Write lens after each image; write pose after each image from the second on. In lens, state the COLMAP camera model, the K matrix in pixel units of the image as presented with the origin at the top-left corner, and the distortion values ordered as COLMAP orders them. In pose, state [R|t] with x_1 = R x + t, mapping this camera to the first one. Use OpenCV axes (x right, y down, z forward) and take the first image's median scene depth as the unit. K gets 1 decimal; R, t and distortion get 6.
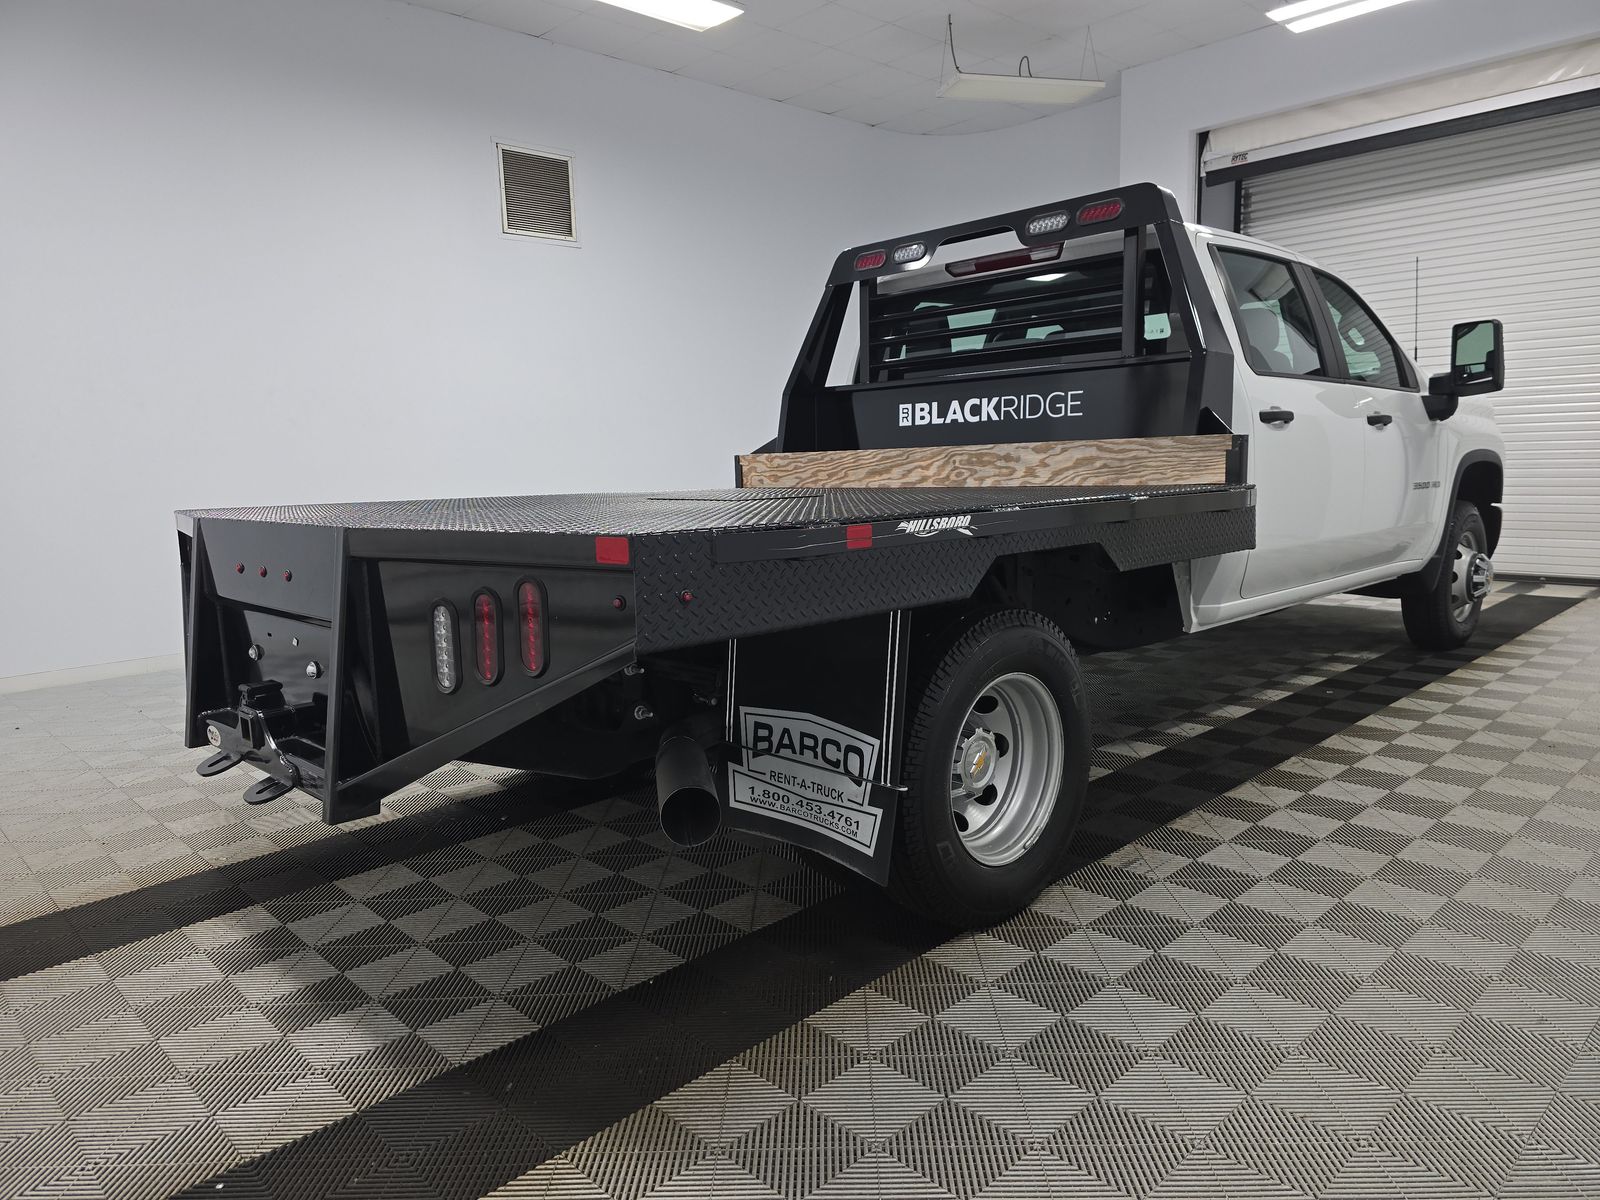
lens RADIAL K [[1084.6, 0, 793.5], [0, 1084.6, 617.4], [0, 0, 1]] dist [0.045263, -0.047777]
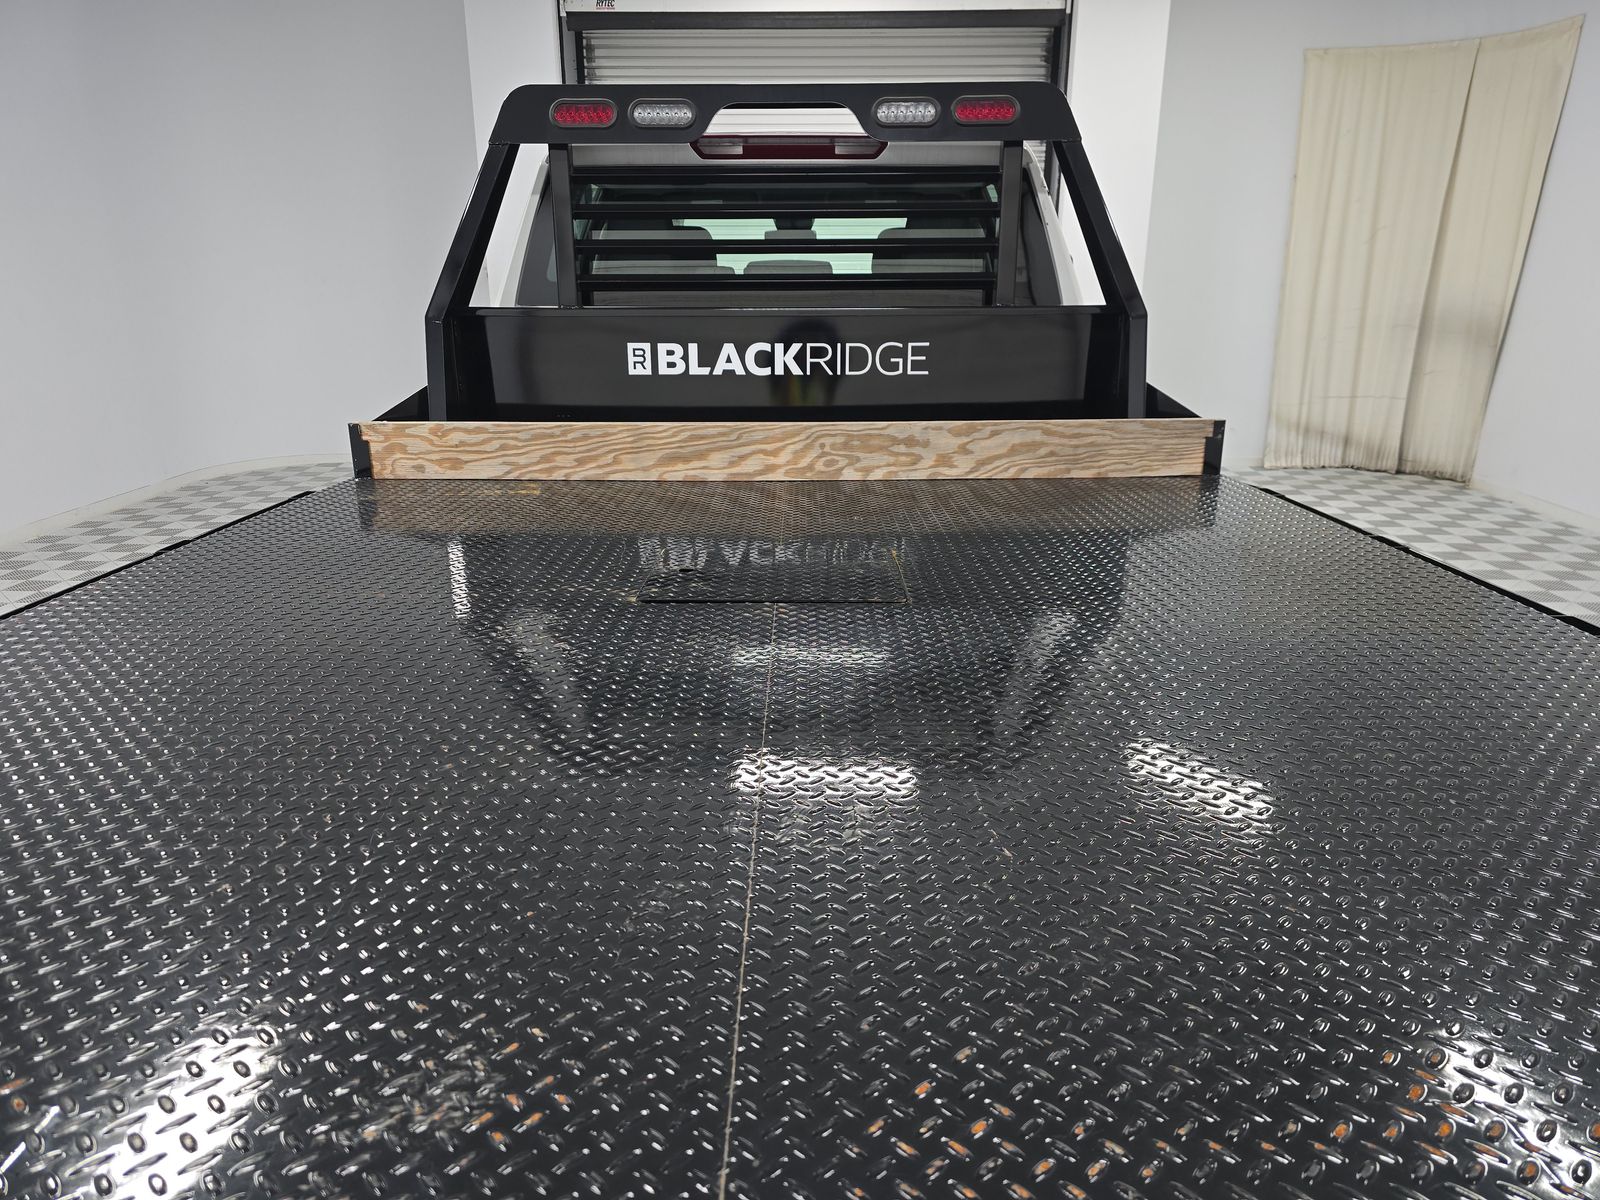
lens RADIAL K [[1084.6, 0, 803.8], [0, 1084.6, 608.2], [0, 0, 1]] dist [0.045263, -0.047777]
pose [[0.688144, -0.179004, 0.703147, -0.366934], [0.083433, 0.982184, 0.168387, -0.153609], [-0.720762, -0.057208, 0.690818, 0.493187]]
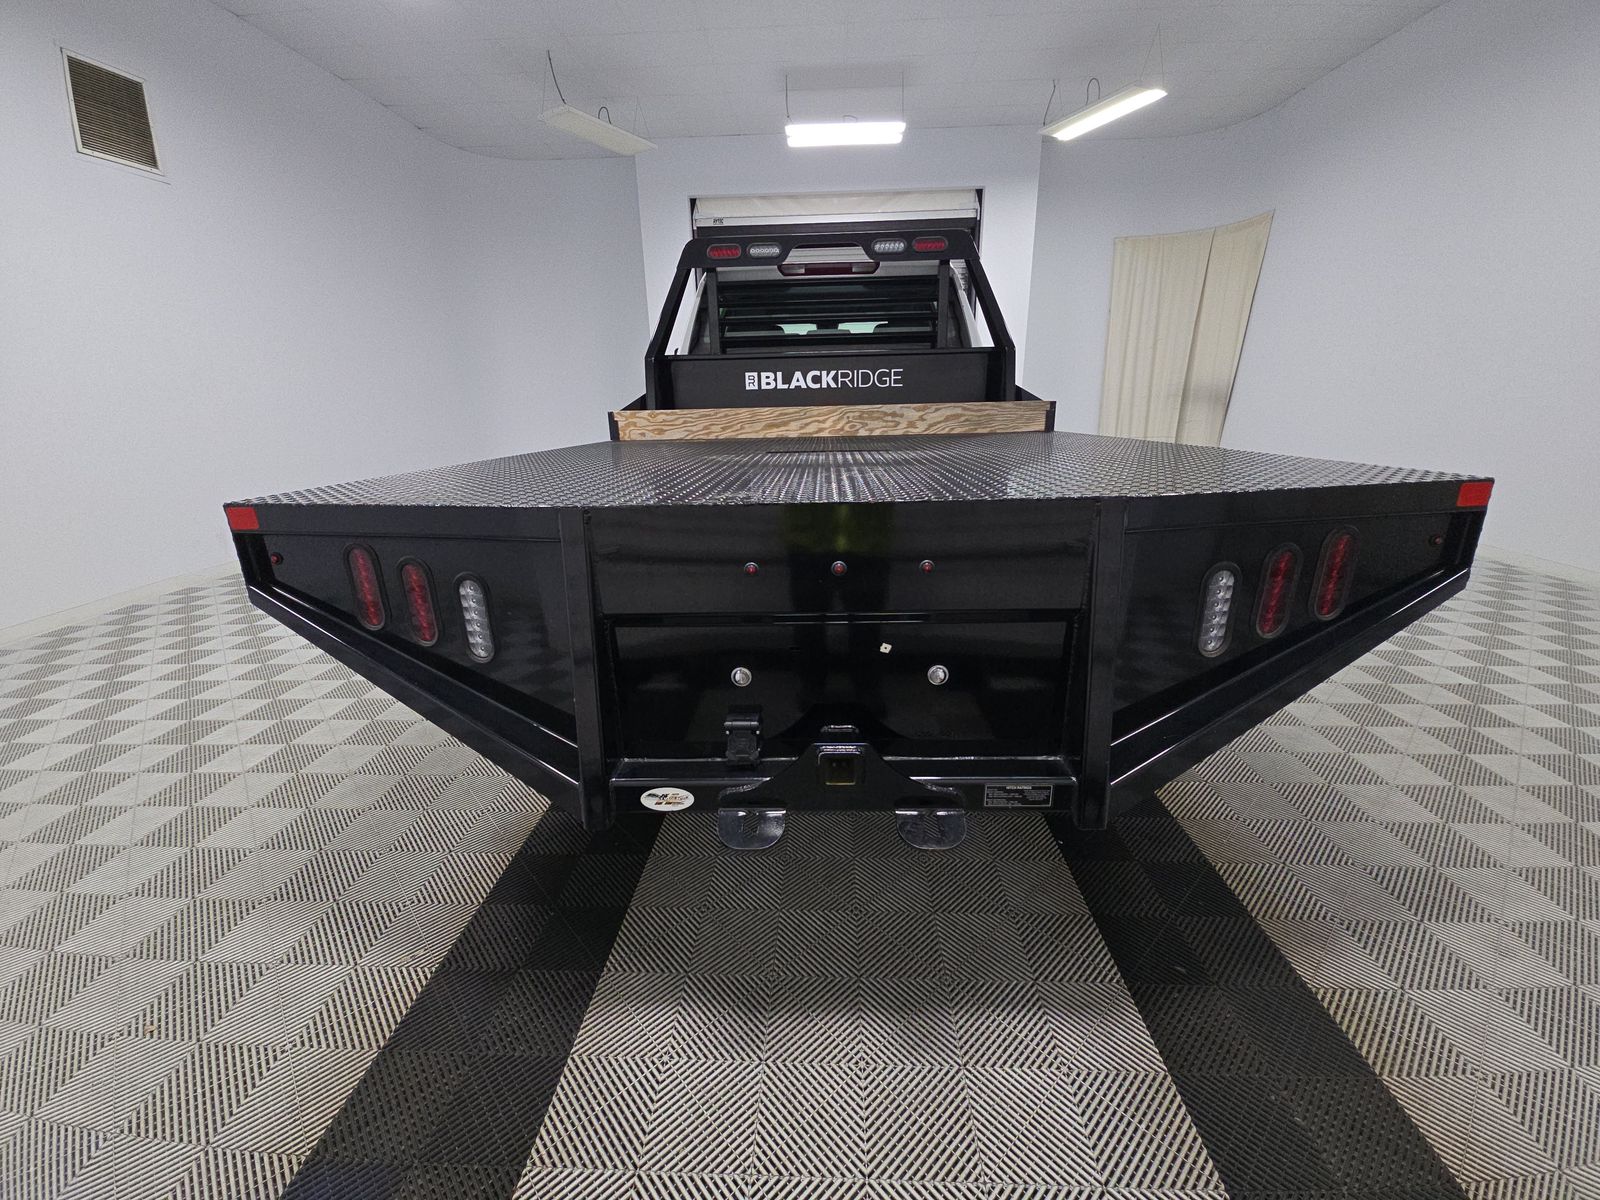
lens RADIAL K [[651.5, 0, 806.5], [0, 651.5, 603.8], [0, 0, 1]] dist [-0.011907, -0.000220]
pose [[0.709135, -0.193738, 0.677933, -0.477977], [0.101488, 0.979543, 0.173772, -0.058322], [-0.697730, -0.054426, 0.714290, 0.419030]]
